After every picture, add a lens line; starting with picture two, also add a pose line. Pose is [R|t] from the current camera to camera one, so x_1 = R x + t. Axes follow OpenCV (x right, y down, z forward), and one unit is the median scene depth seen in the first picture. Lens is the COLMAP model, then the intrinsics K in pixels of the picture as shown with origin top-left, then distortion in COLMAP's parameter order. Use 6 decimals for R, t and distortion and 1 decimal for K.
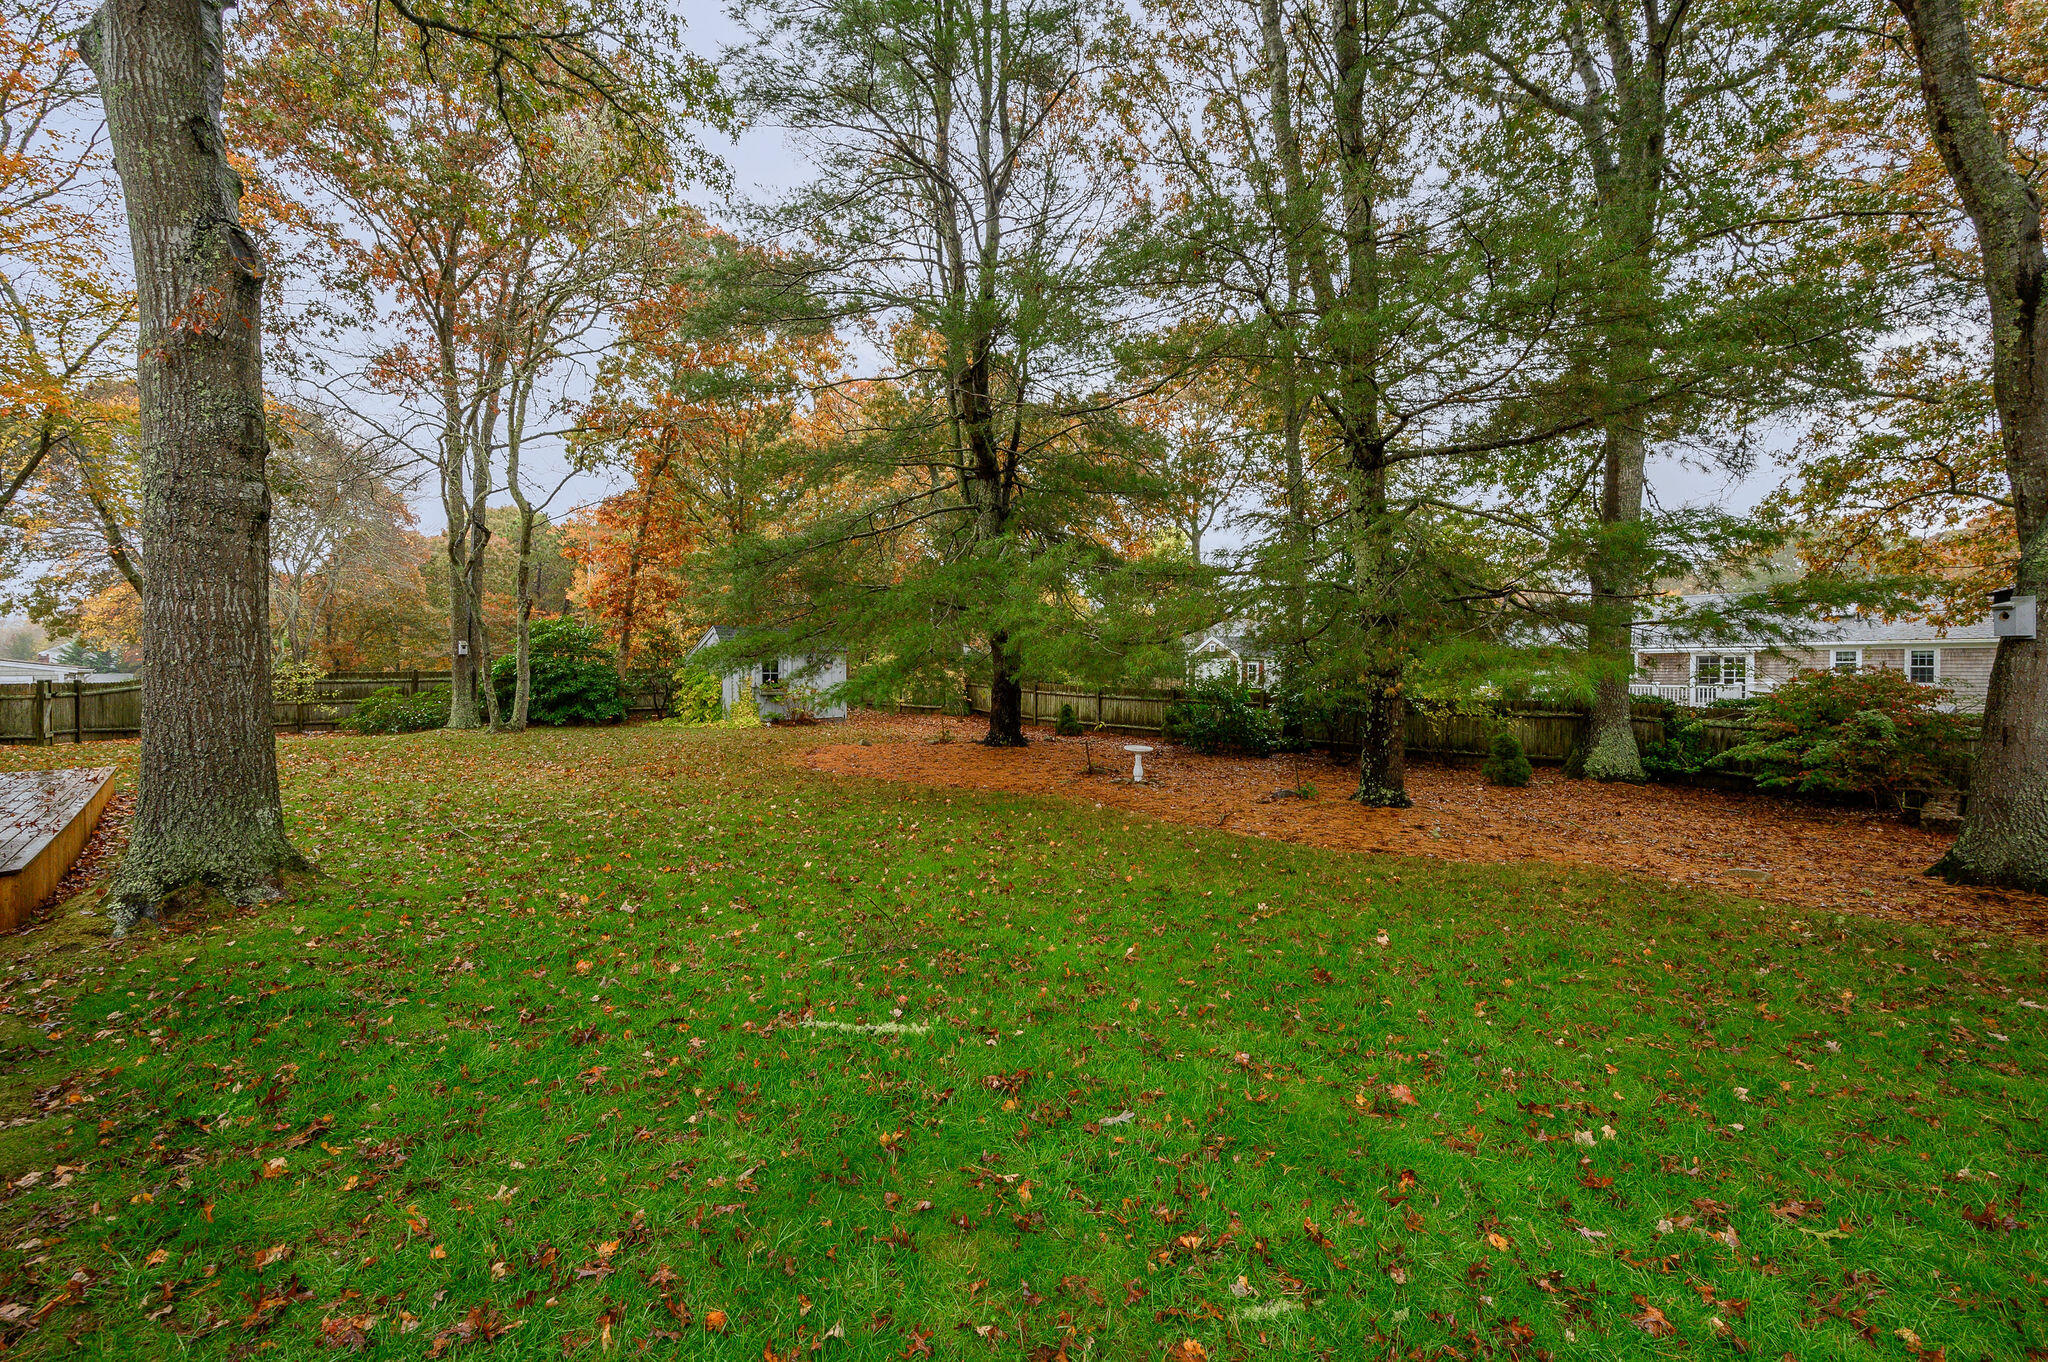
lens RADIAL K [[899.4, 0, 1030.6], [0, 899.4, 678.7], [0, 0, 1]] dist [0.000328, 0.000075]
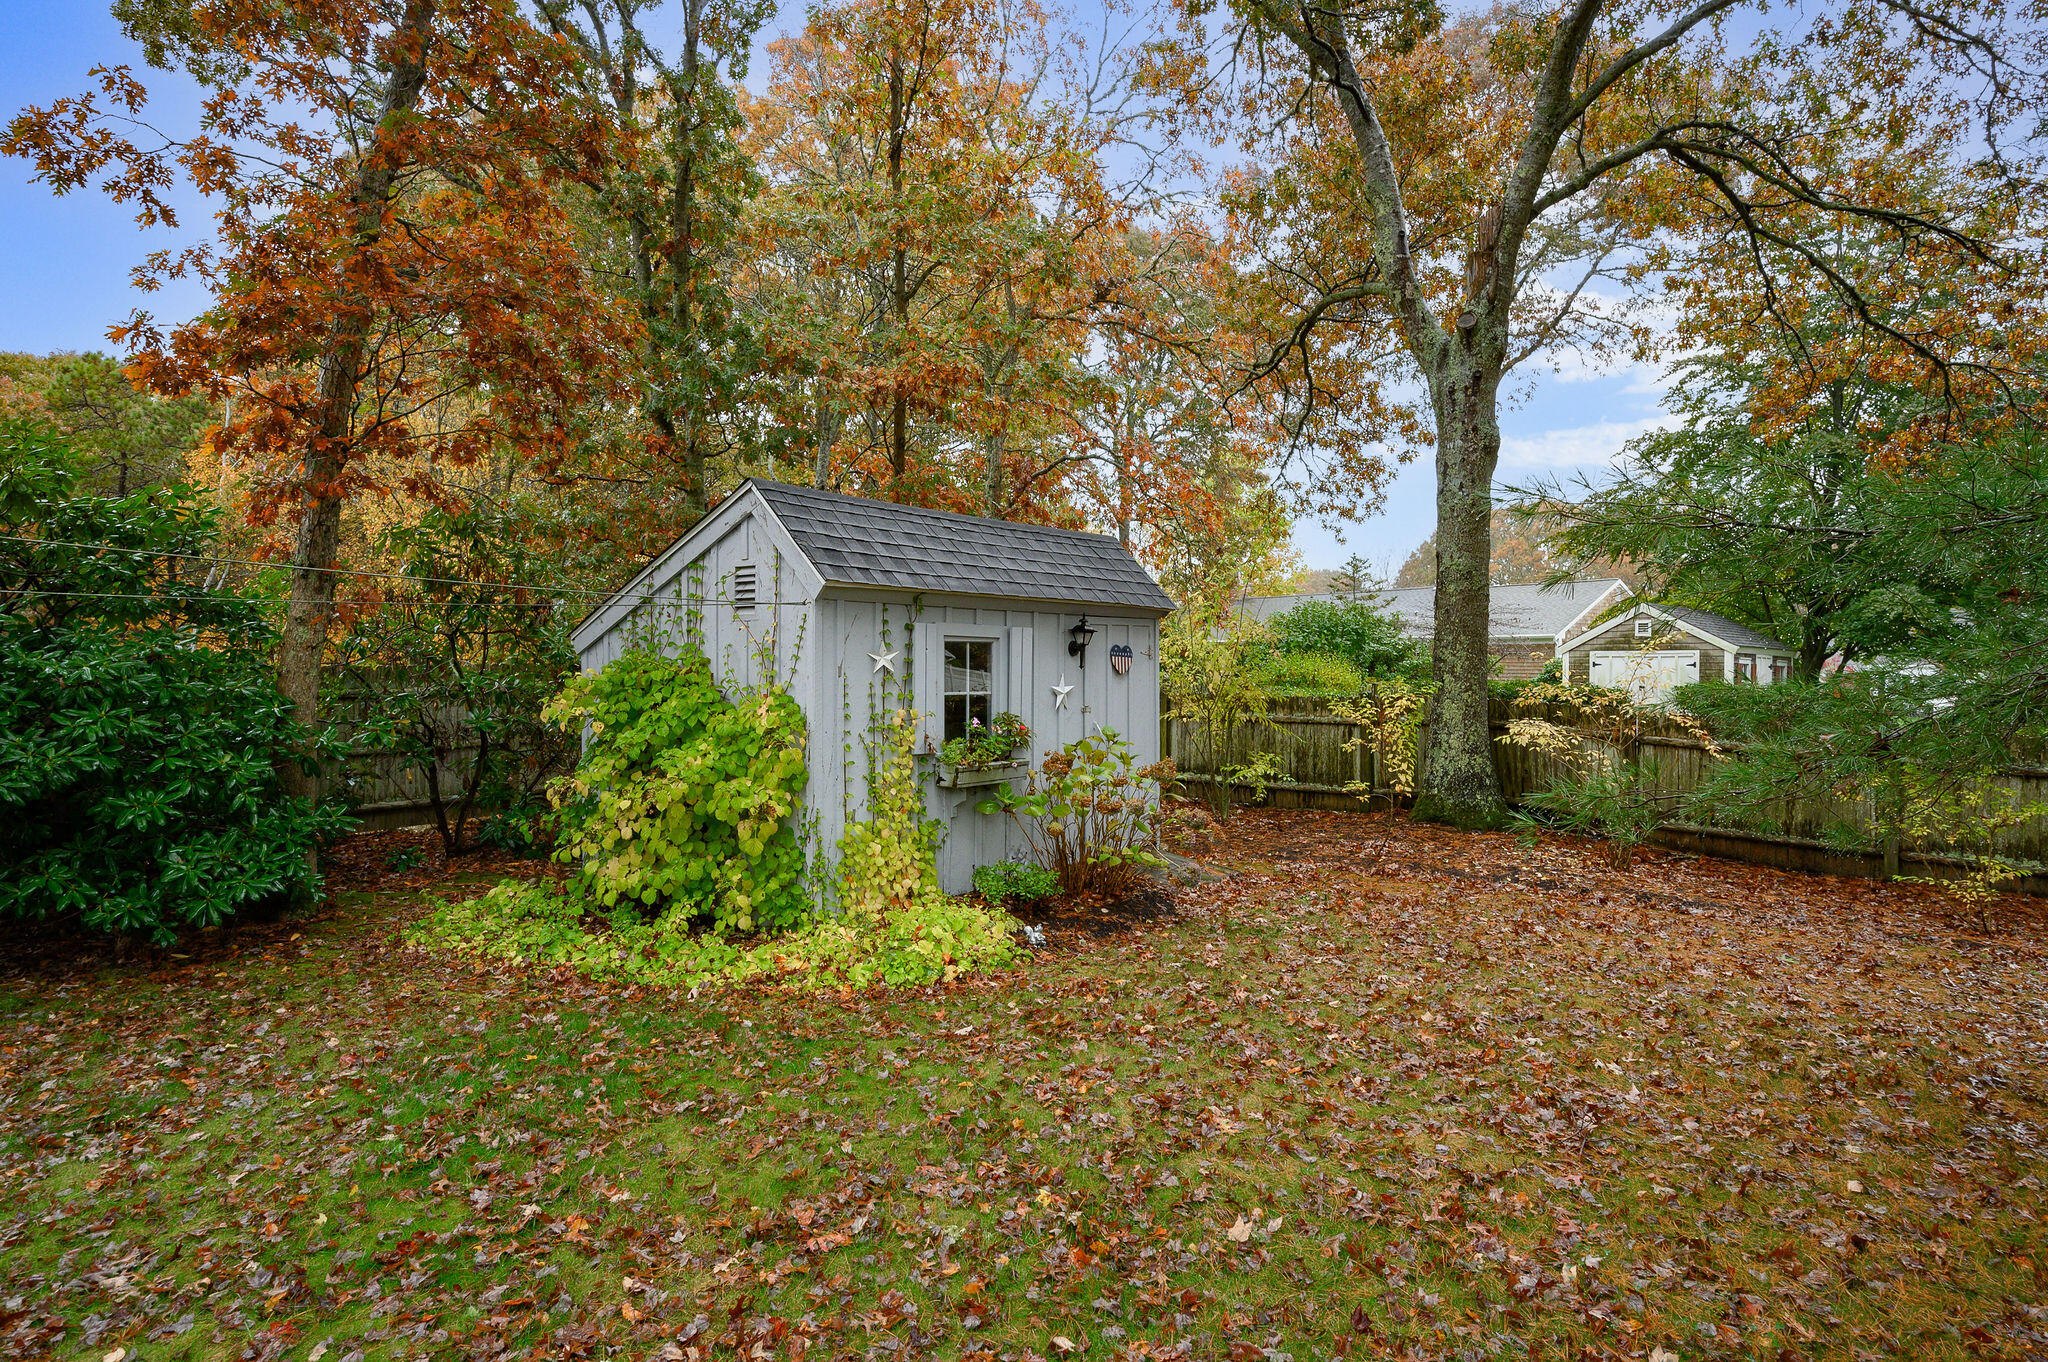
lens RADIAL K [[1027.1, 0, 1017.8], [0, 1027.1, 680.6], [0, 0, 1]] dist [-0.001046, -0.000187]
pose [[0.983955, 0.003971, 0.178375, -0.336197], [-0.006488, 0.999887, 0.013528, -0.013996], [-0.178301, -0.014468, 0.983870, 0.741861]]
